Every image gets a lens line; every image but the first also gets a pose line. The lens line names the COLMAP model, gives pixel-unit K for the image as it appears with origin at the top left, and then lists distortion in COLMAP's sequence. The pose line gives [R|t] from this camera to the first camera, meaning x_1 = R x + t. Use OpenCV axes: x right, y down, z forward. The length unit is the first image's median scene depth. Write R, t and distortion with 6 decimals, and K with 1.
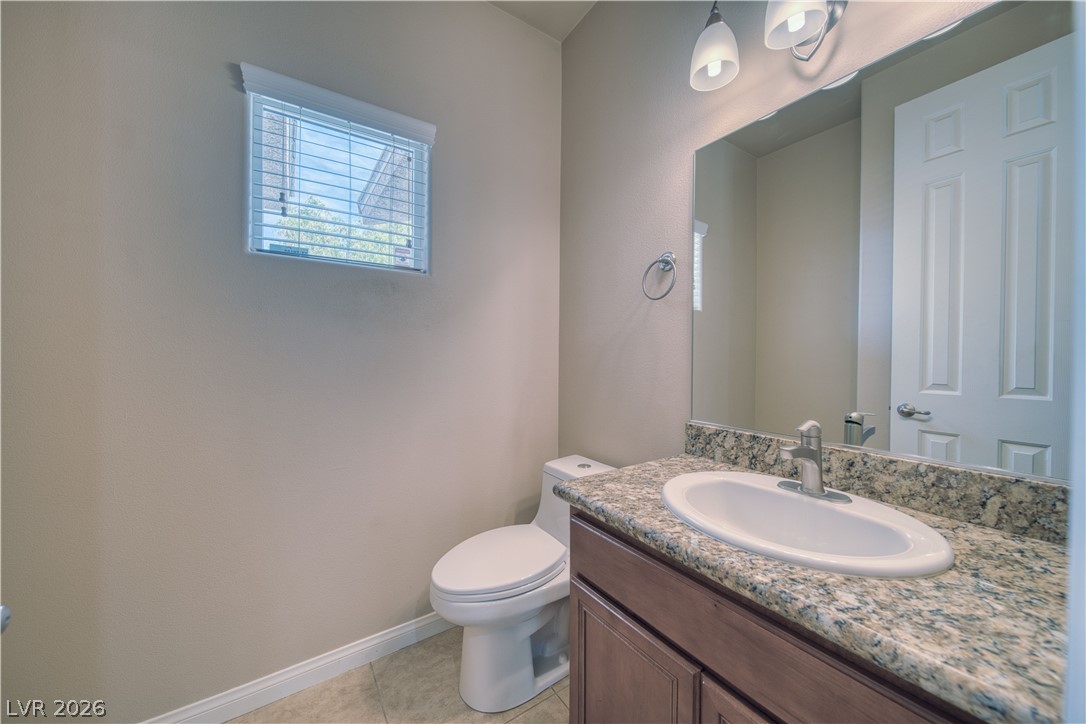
lens RADIAL K [[379.9, 0, 542.5], [0, 379.9, 361.0], [0, 0, 1]] dist [-0.003183, -0.000320]
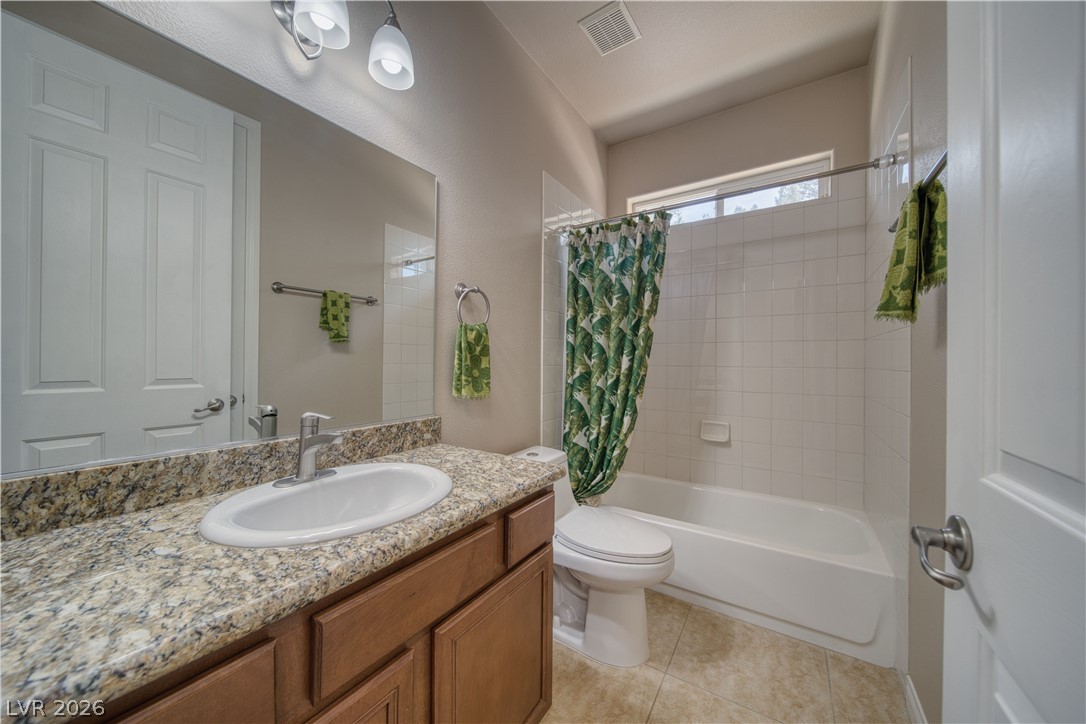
lens RADIAL K [[379.9, 0, 542.5], [0, 379.9, 361.0], [0, 0, 1]] dist [-0.003183, -0.000320]
pose [[-0.389776, -0.011616, 0.920837, -0.543639], [-0.003958, 0.999932, 0.010938, -0.007621], [-0.920901, 0.000618, -0.389795, 0.799932]]
